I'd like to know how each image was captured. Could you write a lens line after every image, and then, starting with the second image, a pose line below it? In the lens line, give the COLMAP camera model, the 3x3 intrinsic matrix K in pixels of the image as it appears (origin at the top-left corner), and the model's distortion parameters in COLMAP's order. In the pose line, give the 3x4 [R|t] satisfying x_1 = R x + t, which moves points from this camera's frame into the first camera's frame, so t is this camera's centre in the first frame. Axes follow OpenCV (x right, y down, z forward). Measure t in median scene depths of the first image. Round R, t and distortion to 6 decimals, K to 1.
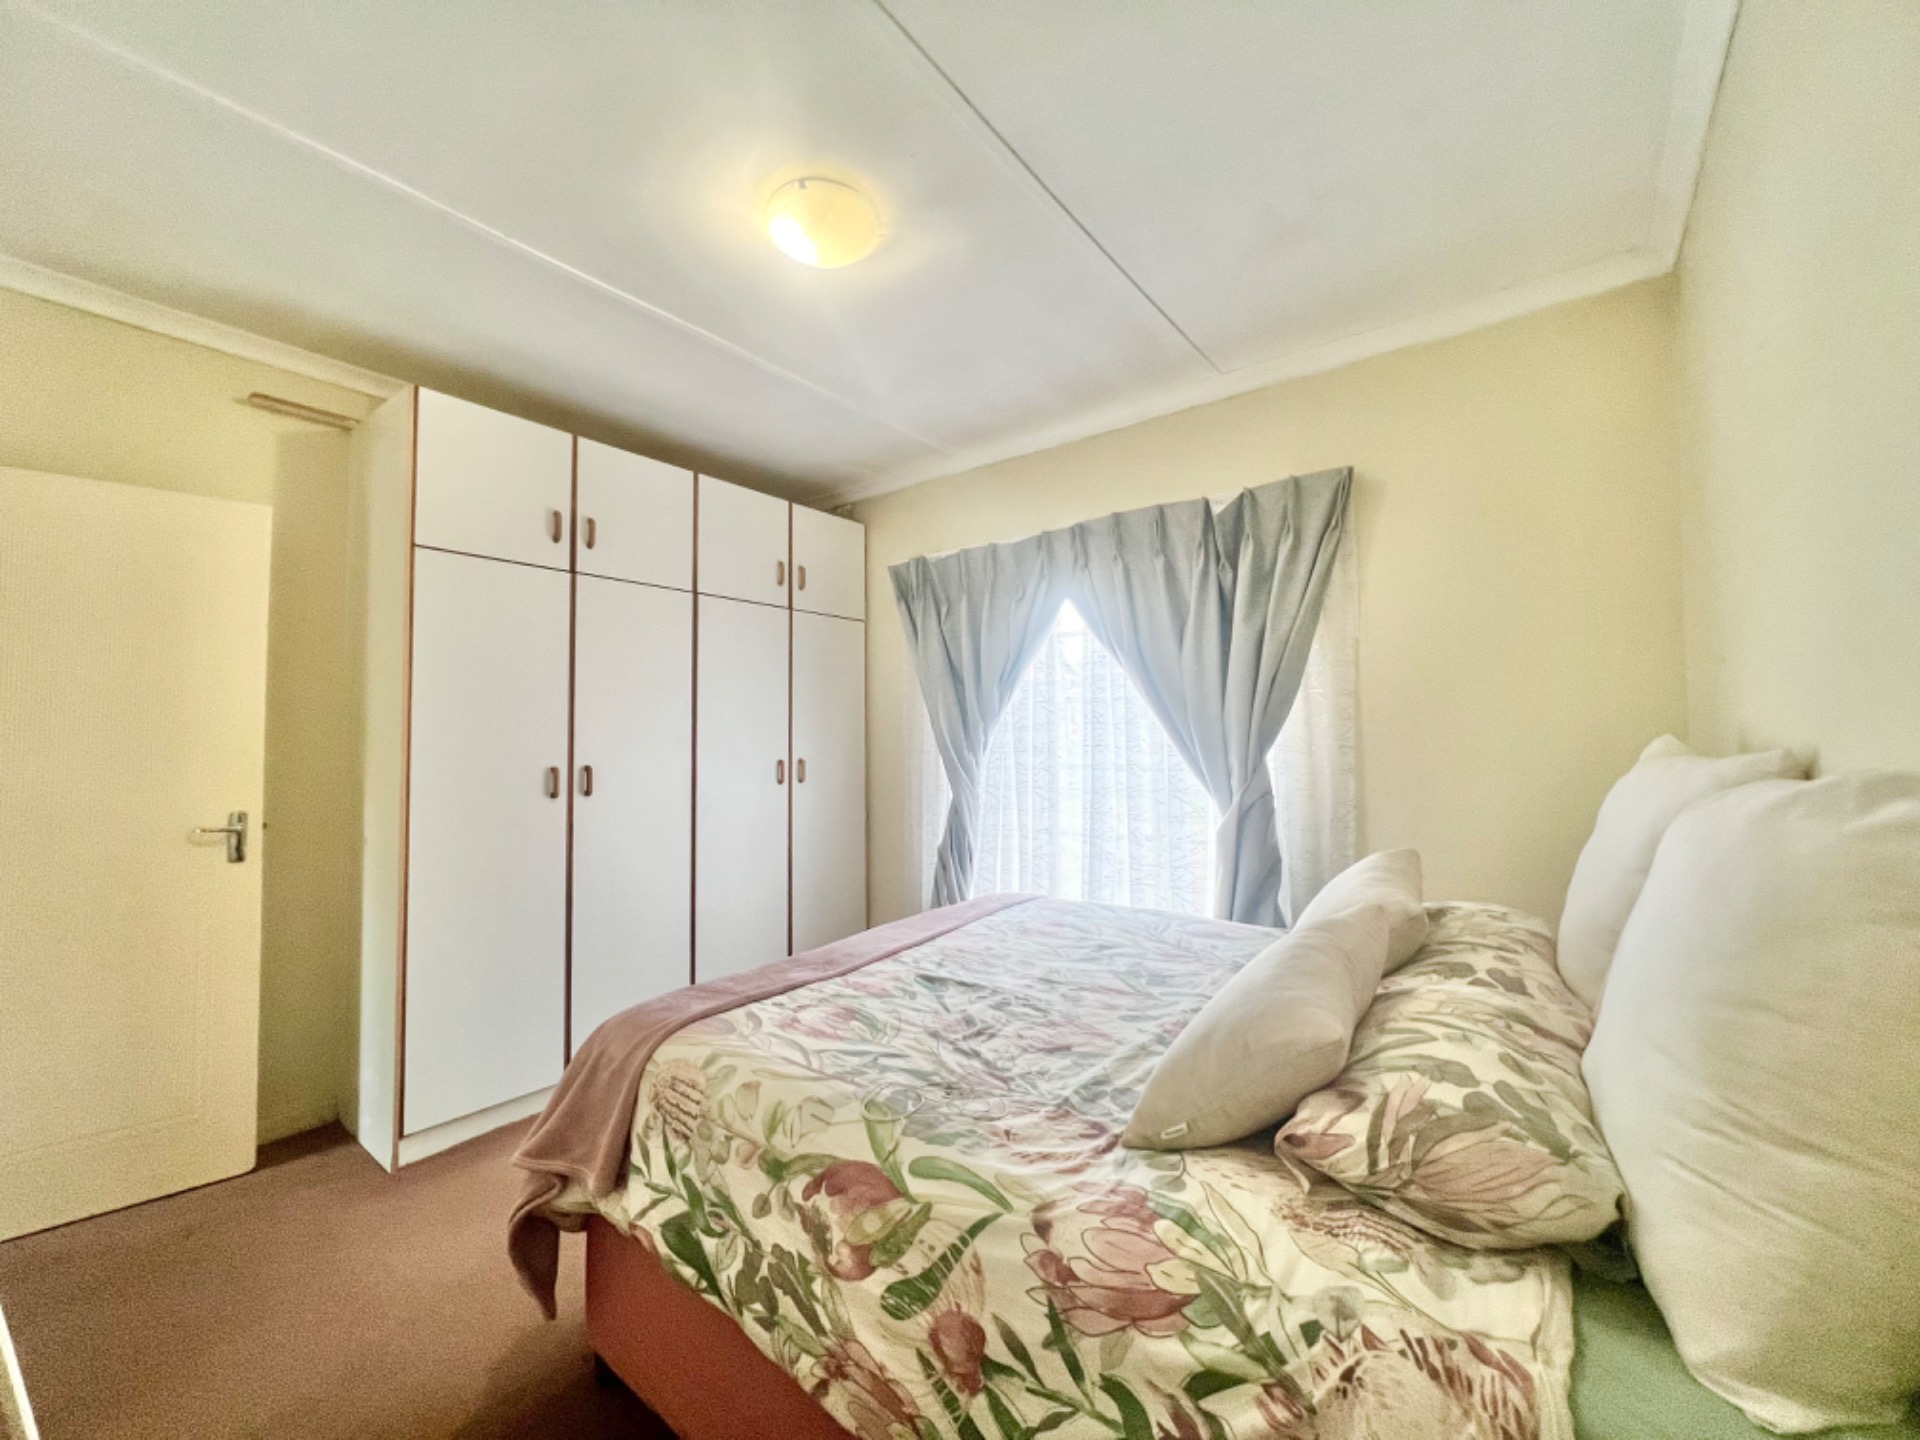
lens RADIAL K [[768.6, 0, 952.1], [0, 768.6, 726.5], [0, 0, 1]] dist [-0.003778, 0.000885]
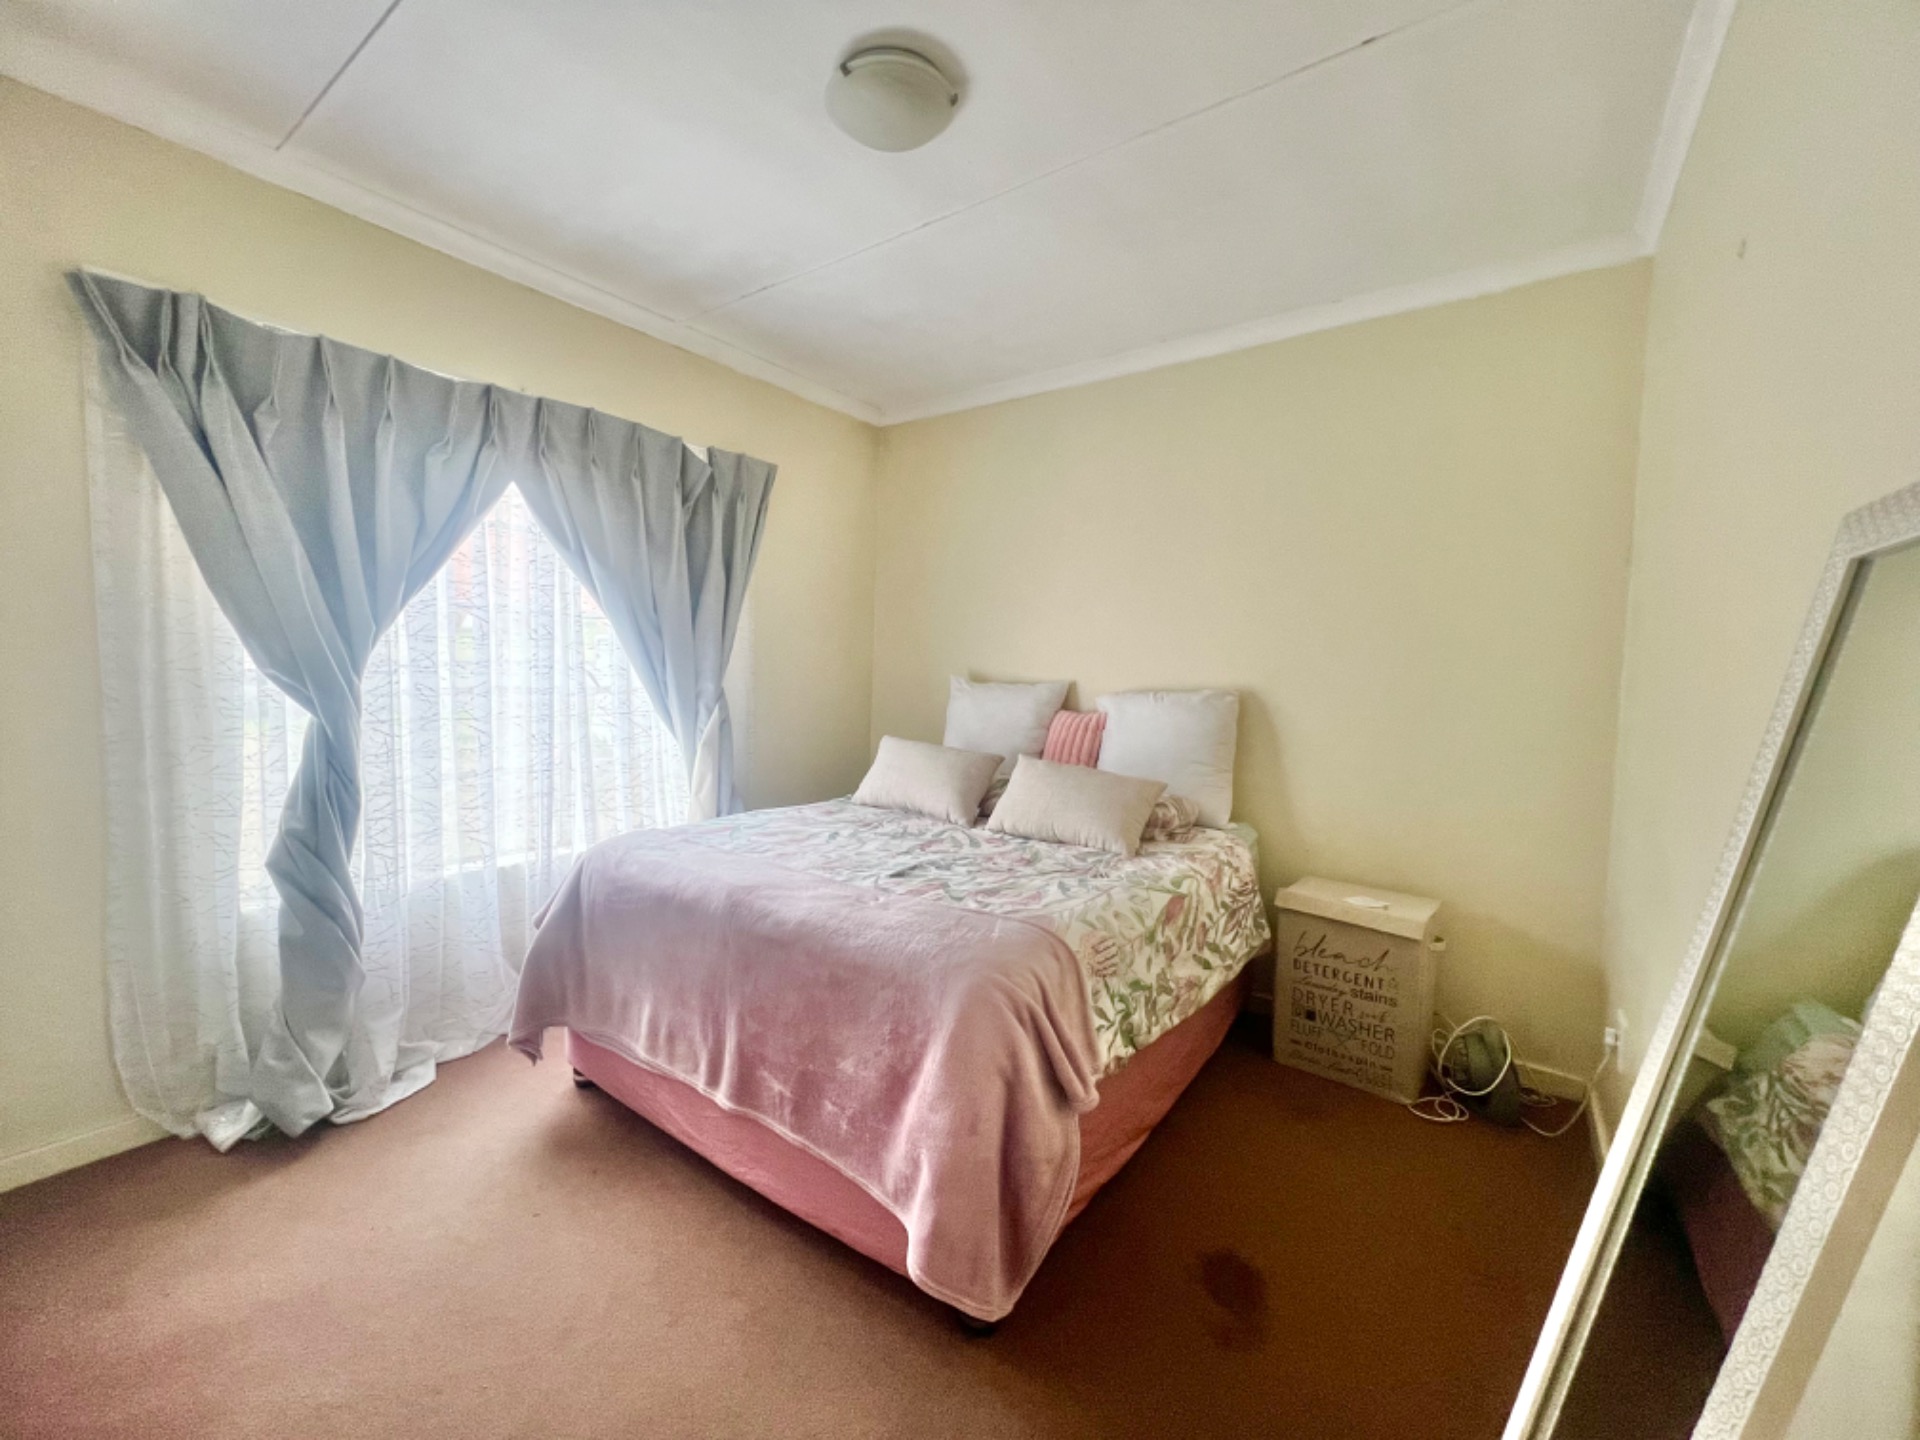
lens RADIAL K [[768.6, 0, 959.3], [0, 768.6, 720.8], [0, 0, 1]] dist [-0.003778, 0.000885]
pose [[-0.036669, -0.057092, 0.997695, -0.754983], [-0.053333, 0.997056, 0.055095, 0.015481], [-0.997903, -0.051190, -0.039606, 0.613705]]
